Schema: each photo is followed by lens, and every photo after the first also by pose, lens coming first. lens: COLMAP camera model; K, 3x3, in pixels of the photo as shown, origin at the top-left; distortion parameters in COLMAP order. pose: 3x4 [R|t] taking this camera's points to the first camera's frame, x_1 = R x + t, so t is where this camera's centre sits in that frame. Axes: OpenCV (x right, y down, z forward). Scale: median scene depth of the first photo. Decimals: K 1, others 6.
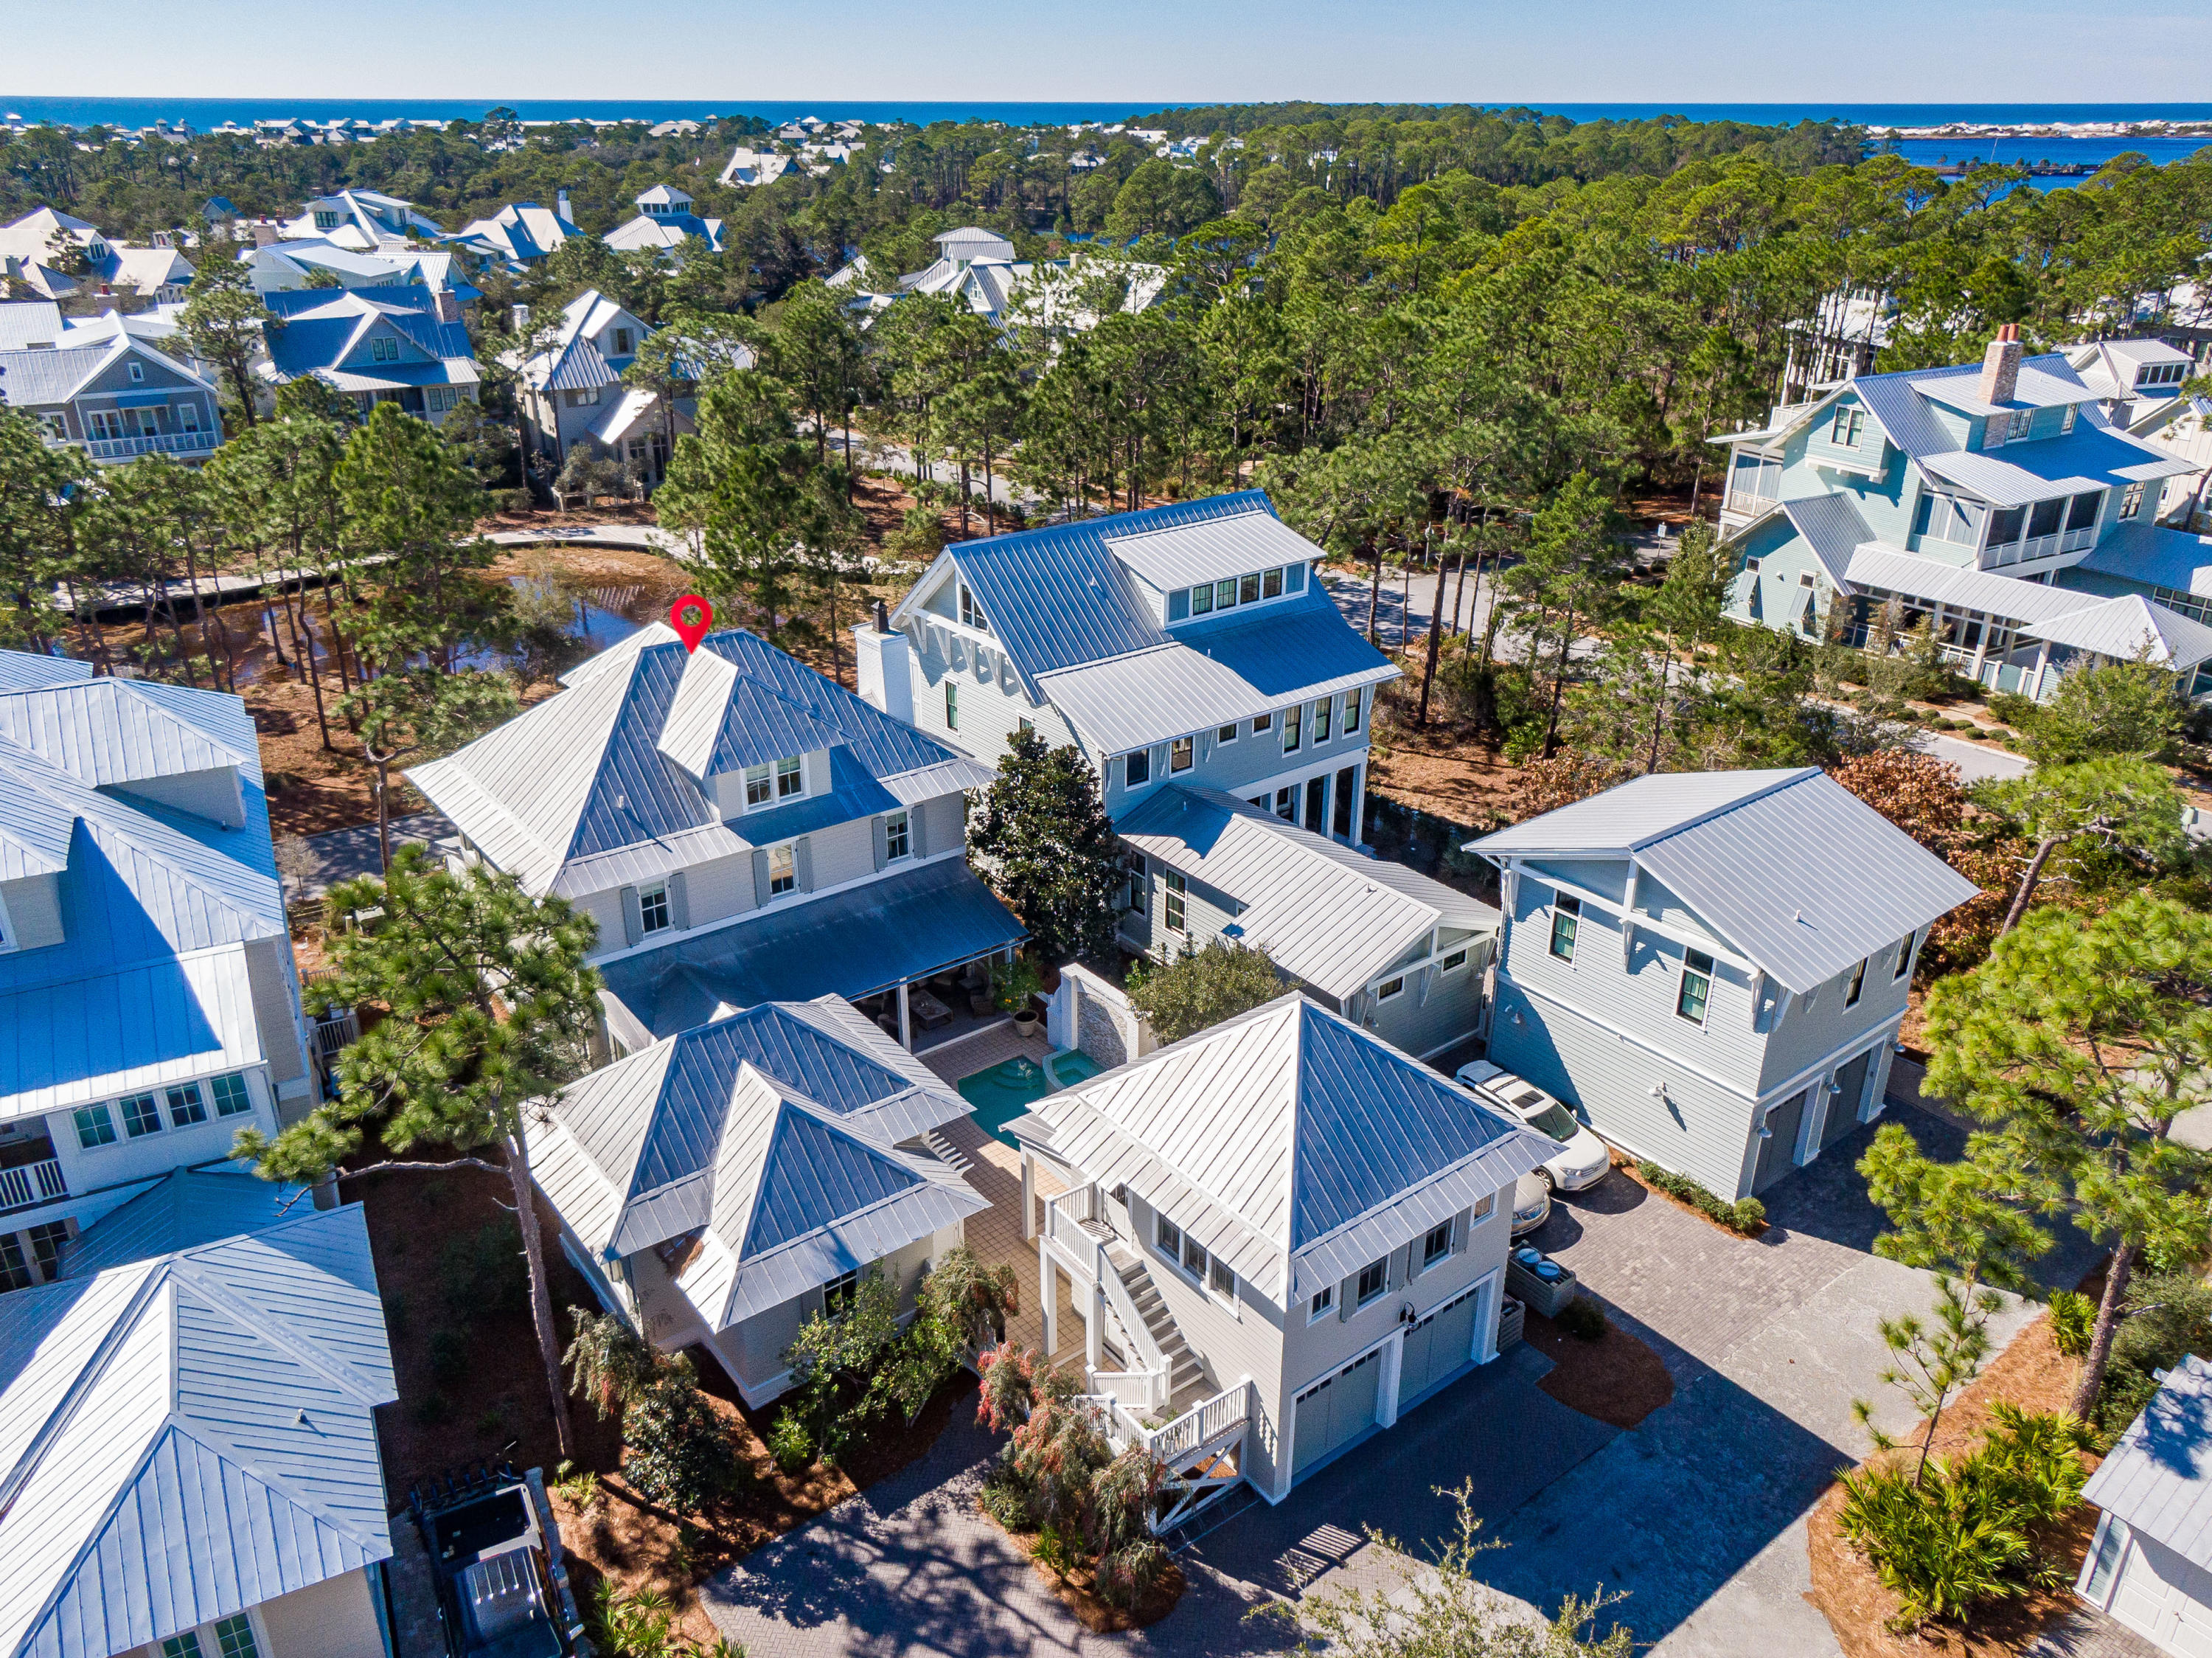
lens RADIAL K [[1618.1, 0, 1066.8], [0, 1618.1, 833.4], [0, 0, 1]] dist [0.058501, -0.128784]
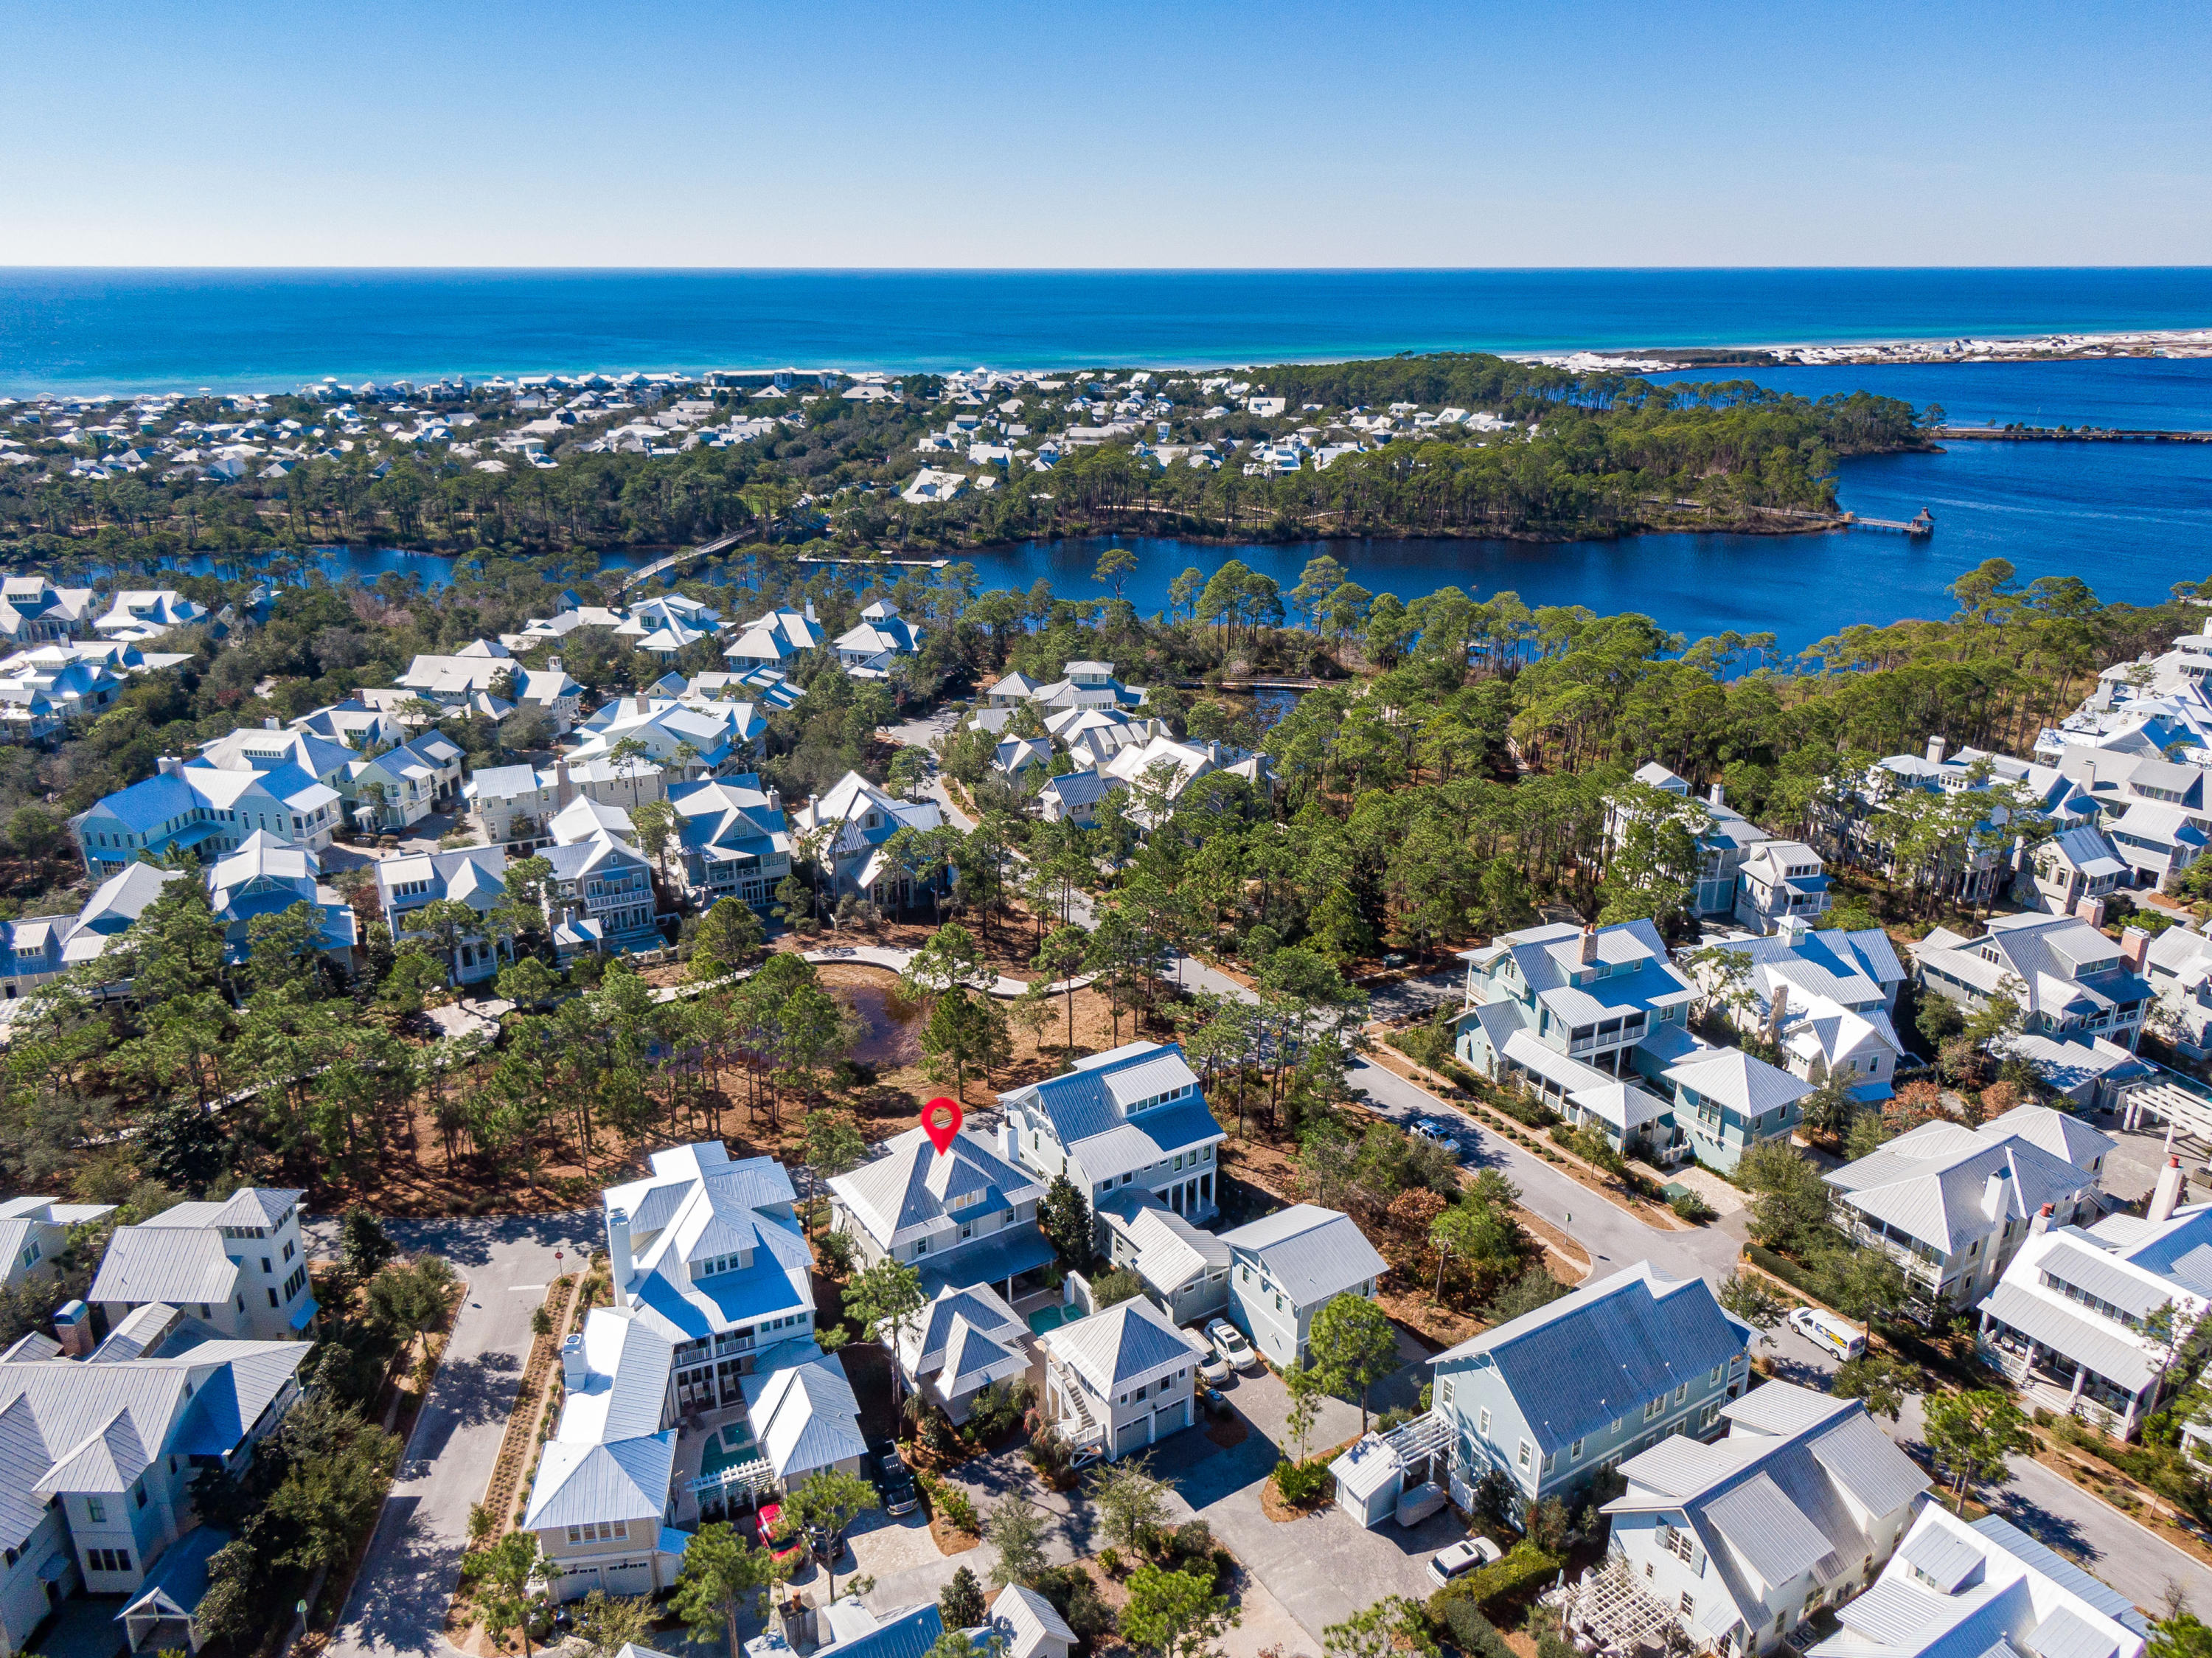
lens RADIAL K [[1618.1, 0, 1066.8], [0, 1618.1, 833.4], [0, 0, 1]] dist [0.058501, -0.128784]
pose [[0.995721, 0.028345, -0.087956, 0.218559], [-0.034452, 0.997042, -0.068708, -0.478029], [0.085749, 0.071444, 0.993752, -1.801429]]
